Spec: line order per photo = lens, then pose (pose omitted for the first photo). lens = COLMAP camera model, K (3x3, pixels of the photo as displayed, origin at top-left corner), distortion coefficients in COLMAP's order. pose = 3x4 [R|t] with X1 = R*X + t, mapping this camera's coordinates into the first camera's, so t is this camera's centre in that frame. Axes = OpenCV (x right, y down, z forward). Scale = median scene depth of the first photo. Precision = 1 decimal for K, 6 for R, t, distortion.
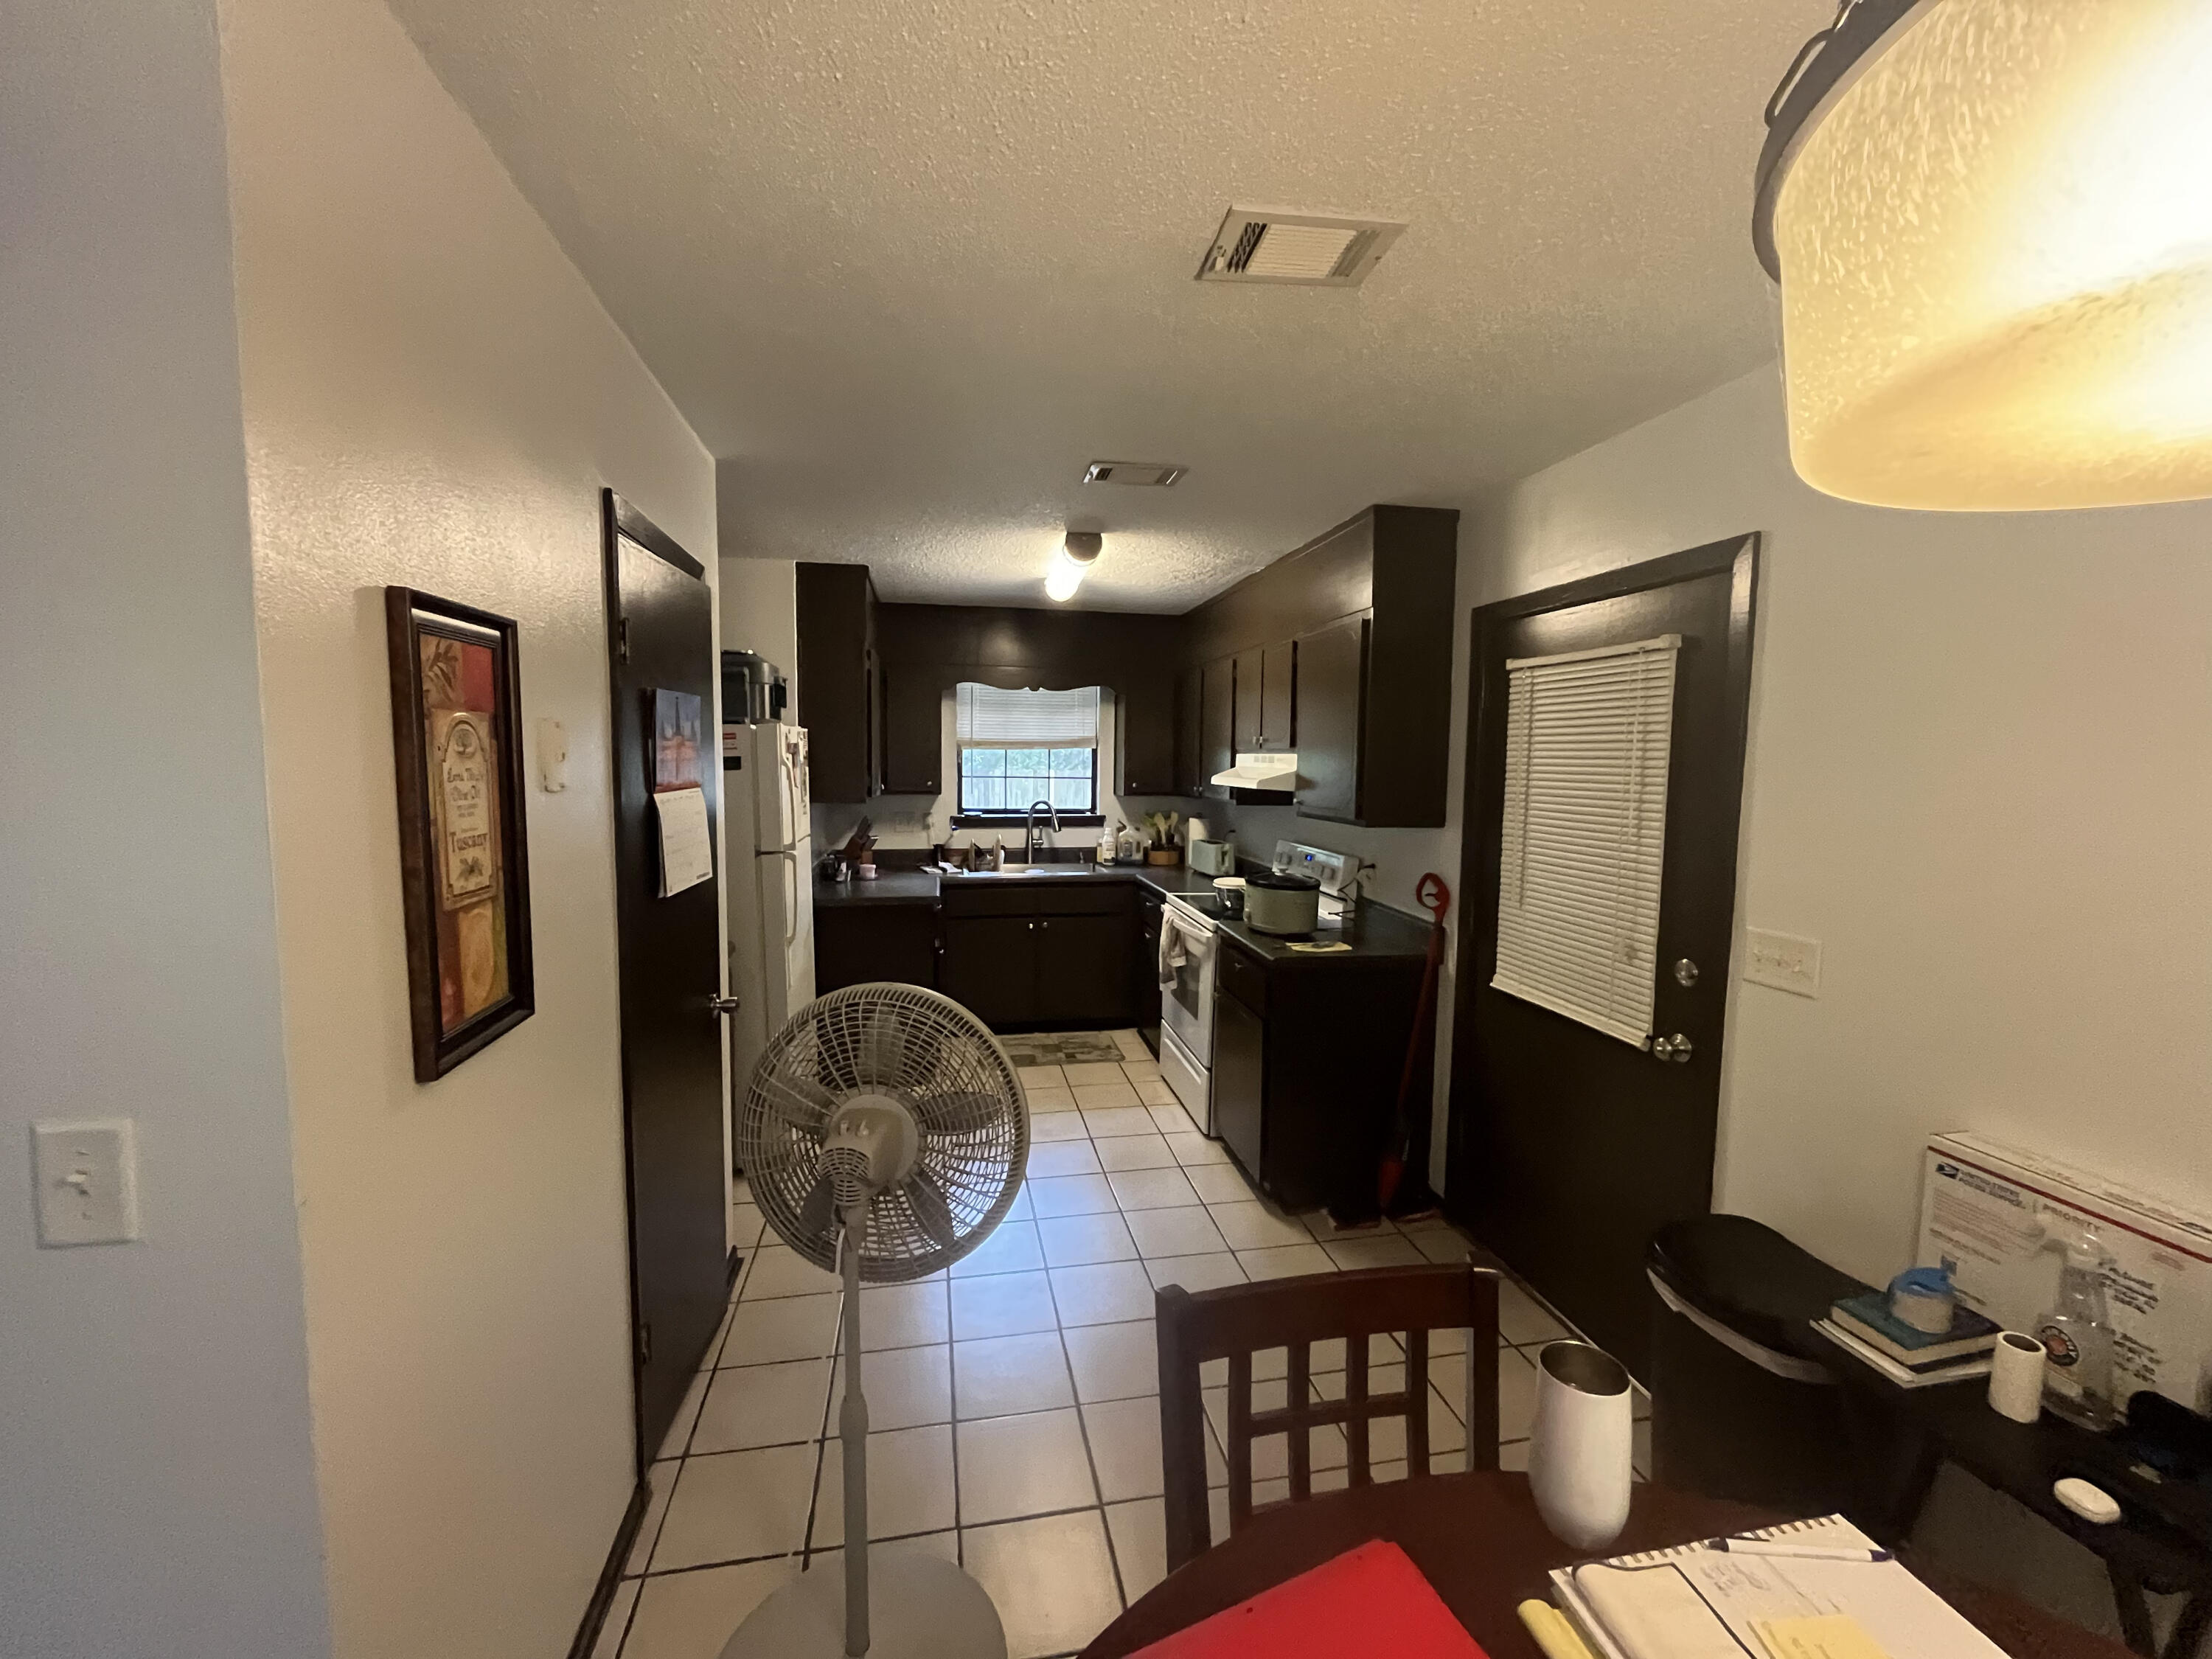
lens RADIAL K [[895.7, 0, 1111.4], [0, 895.7, 827.0], [0, 0, 1]] dist [-0.006039, 0.000049]
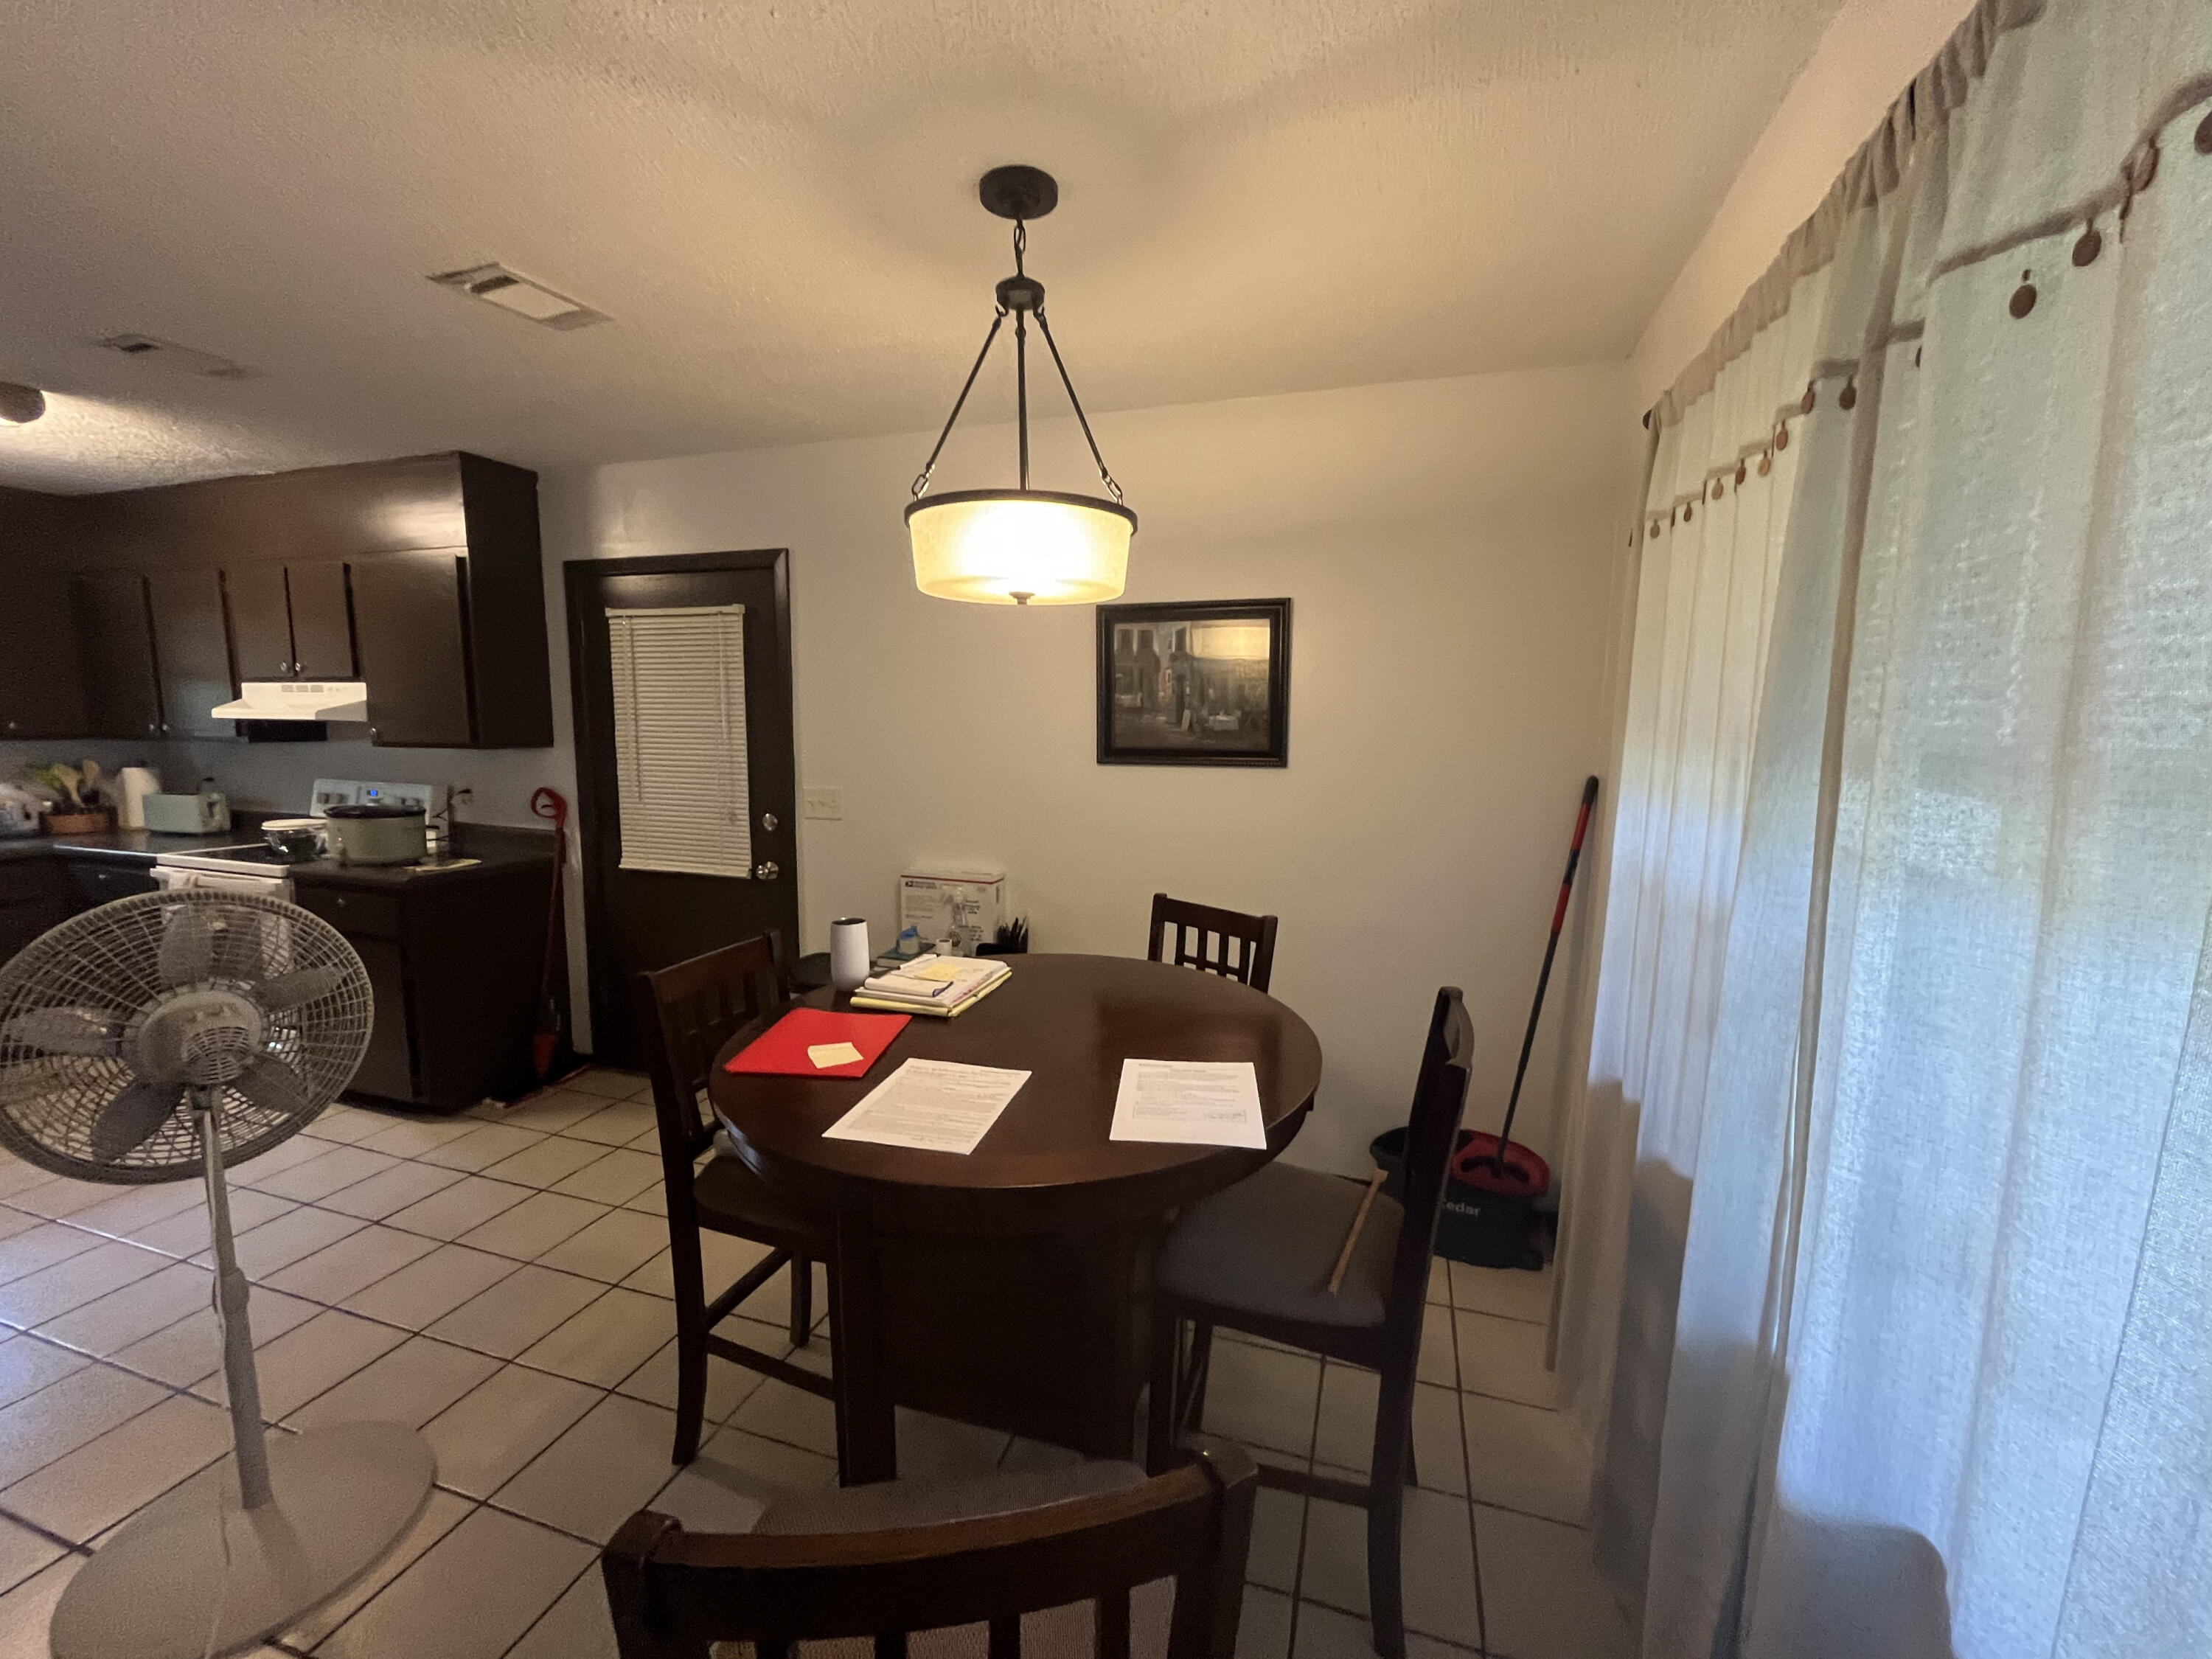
lens RADIAL K [[893.5, 0, 1108.0], [0, 893.5, 833.5], [0, 0, 1]] dist [-0.005064, -0.000146]
pose [[0.482694, -0.122177, 0.867225, -0.196464], [0.064944, 0.992488, 0.103677, 0.025175], [-0.873378, 0.006277, 0.487003, -0.131678]]
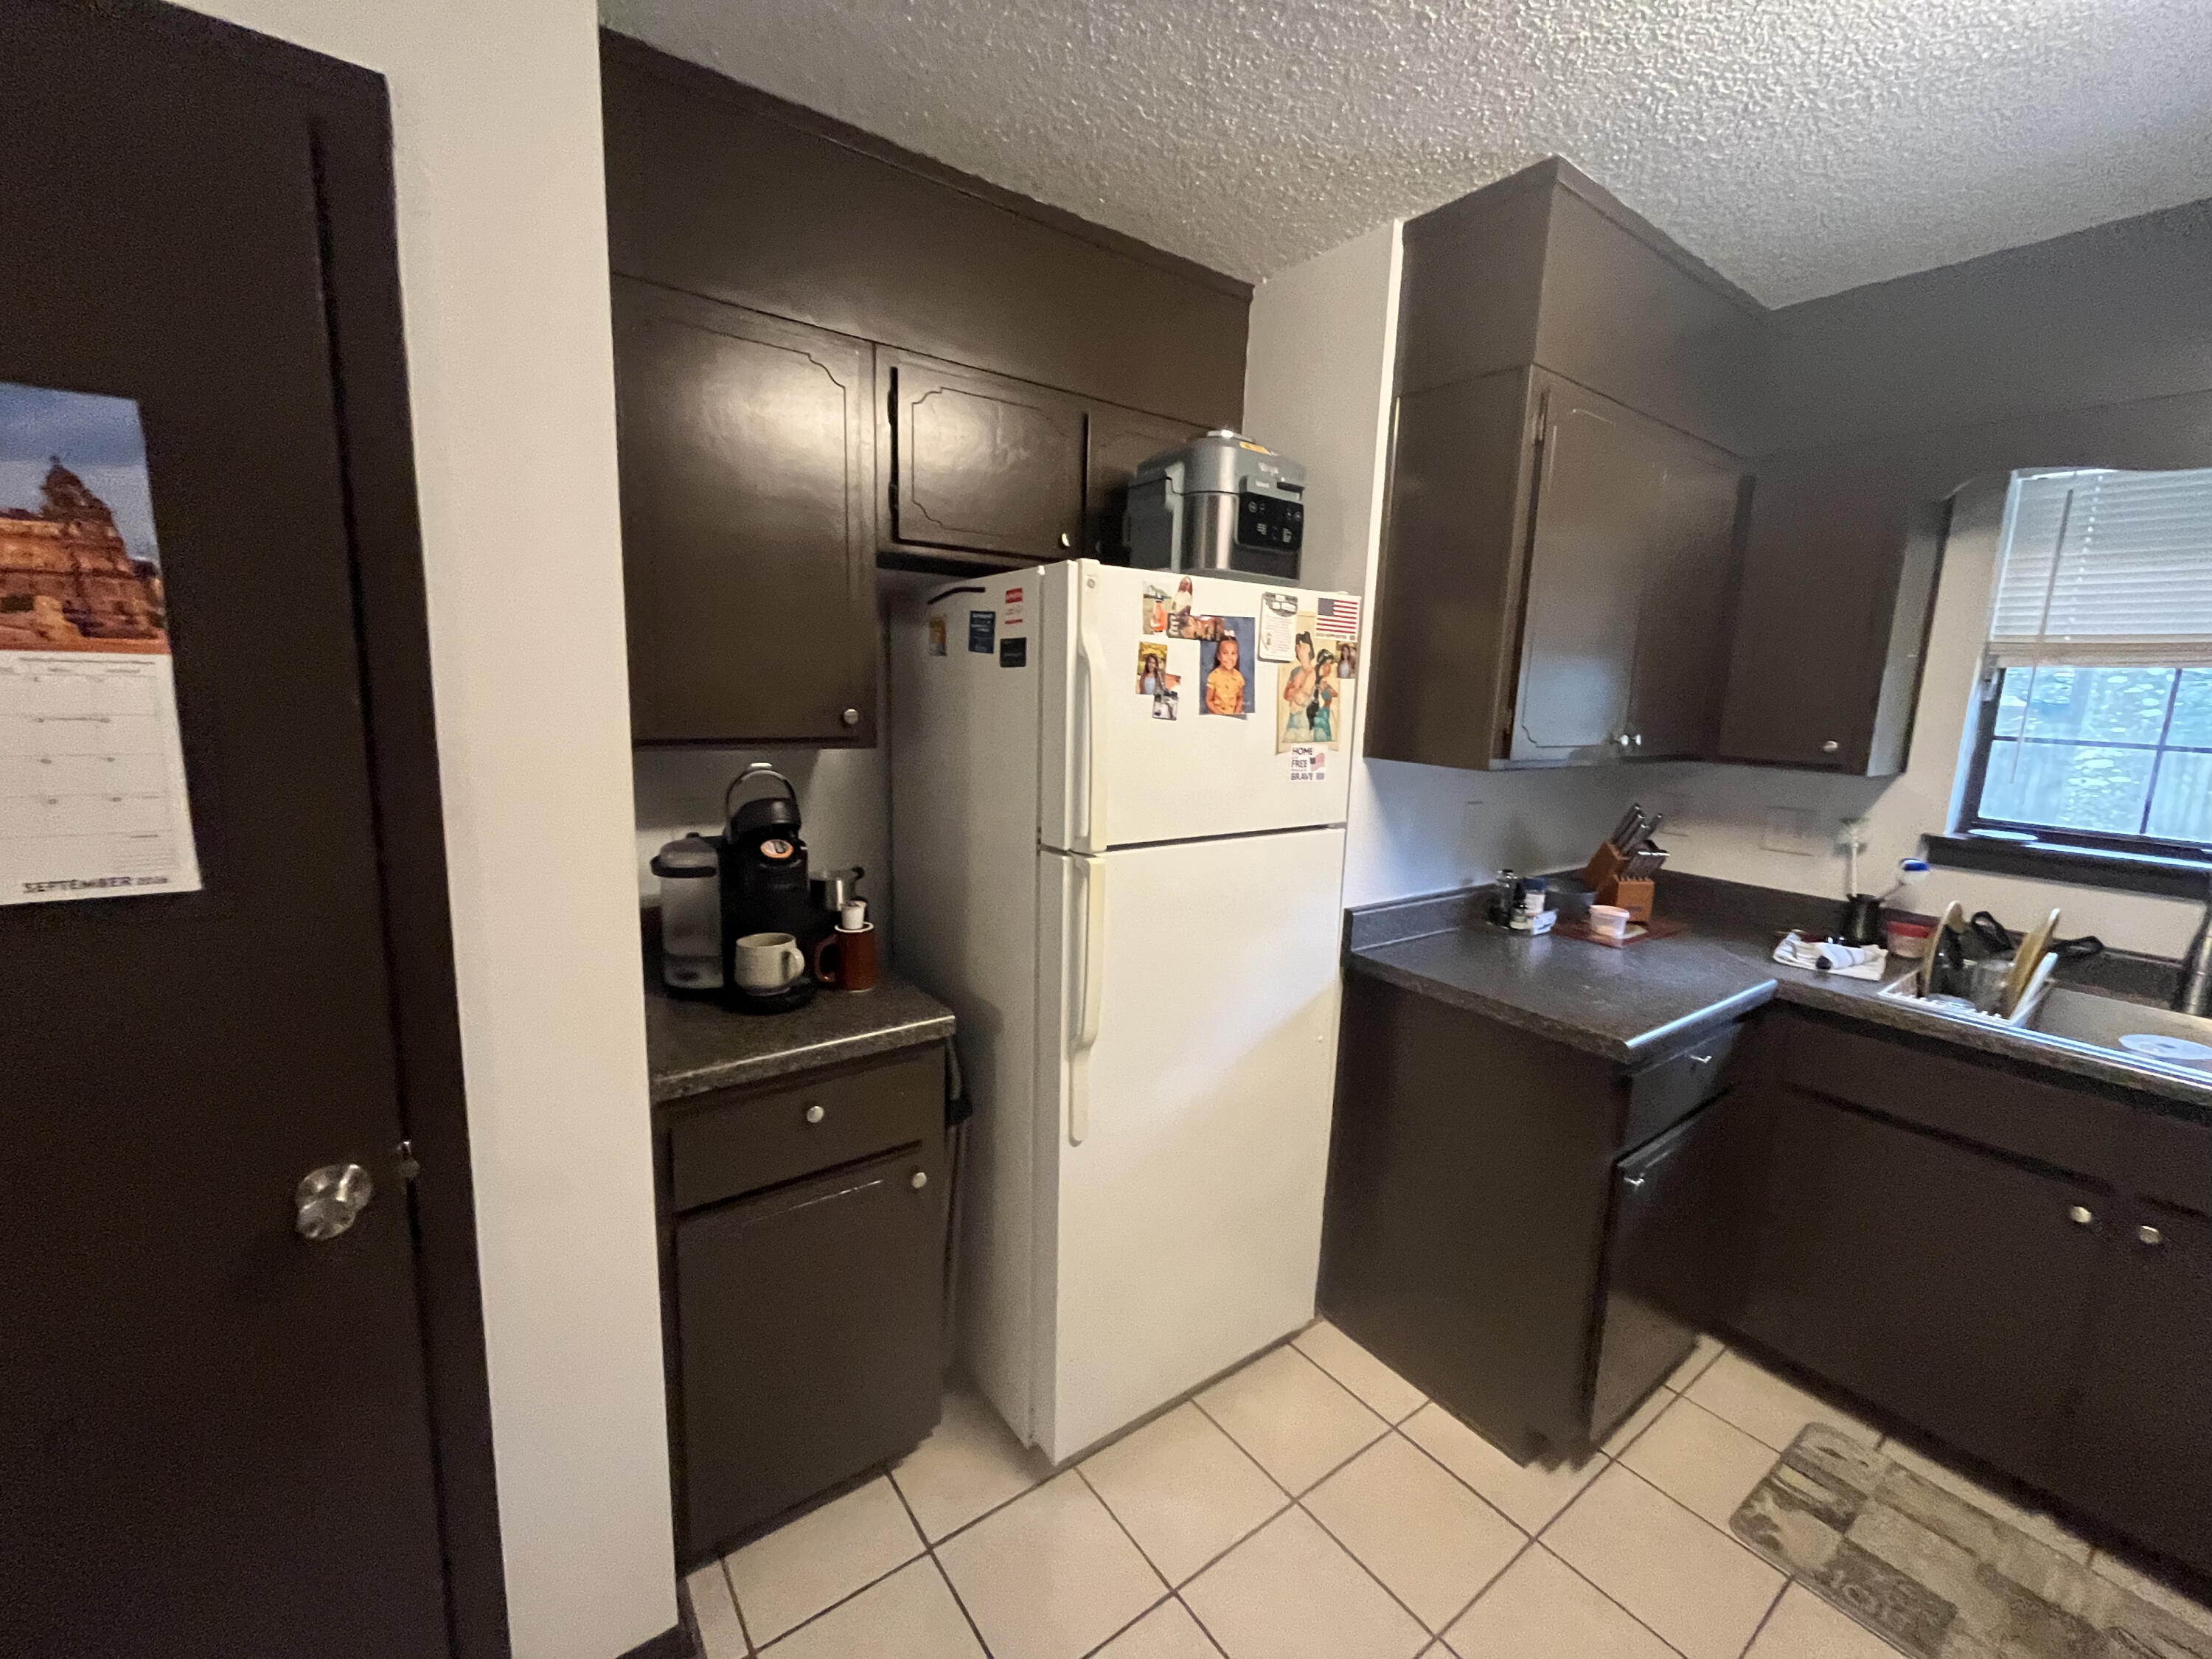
lens RADIAL K [[897.2, 0, 1094.5], [0, 897.2, 826.7], [0, 0, 1]] dist [-0.006510, -0.000414]
pose [[0.416945, 0.149111, -0.896617, 0.026382], [-0.102907, 0.987853, 0.116430, -0.026154], [0.903088, 0.043723, 0.427225, 0.557366]]
